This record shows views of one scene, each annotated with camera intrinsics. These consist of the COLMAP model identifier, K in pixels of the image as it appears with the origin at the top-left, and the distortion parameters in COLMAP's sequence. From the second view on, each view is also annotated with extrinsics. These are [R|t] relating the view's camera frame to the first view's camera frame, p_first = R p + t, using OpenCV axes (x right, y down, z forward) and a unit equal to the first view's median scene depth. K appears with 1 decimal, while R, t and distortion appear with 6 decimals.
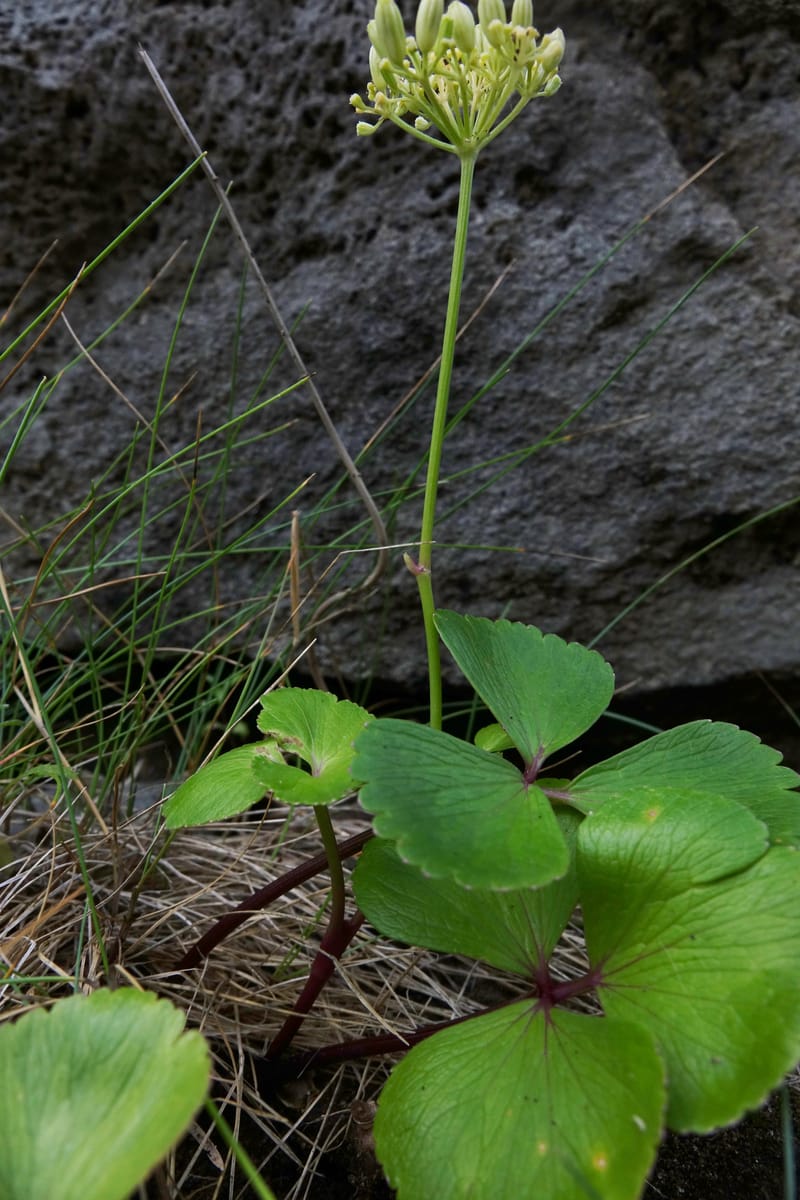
lens RADIAL K [[796.4, 0, 397.7], [0, 796.4, 595.4], [0, 0, 1]] dist [-0.002172, -0.020910]
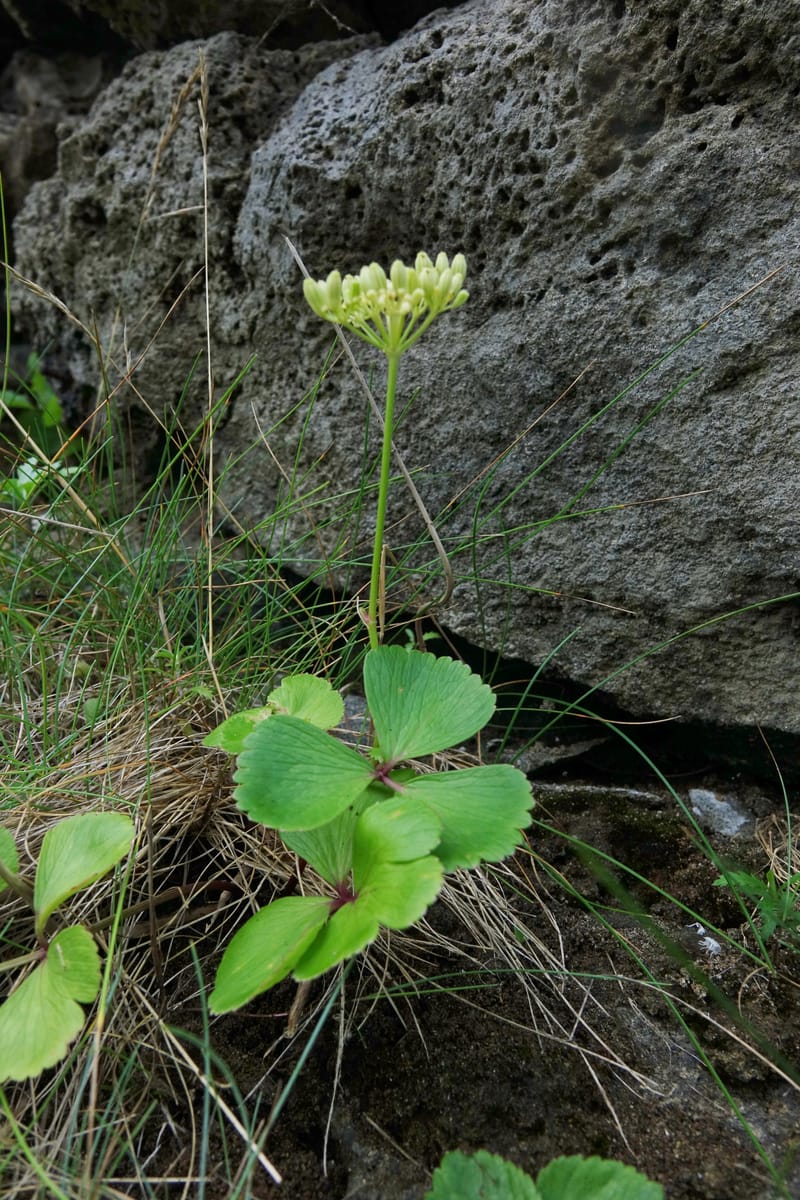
lens RADIAL K [[796.4, 0, 401.0], [0, 796.4, 600.9], [0, 0, 1]] dist [-0.002172, -0.020910]
pose [[0.855860, 0.169614, -0.488605, 0.441256], [-0.111396, 0.982977, 0.146104, -0.157825], [0.505069, -0.070616, 0.860185, -0.147701]]
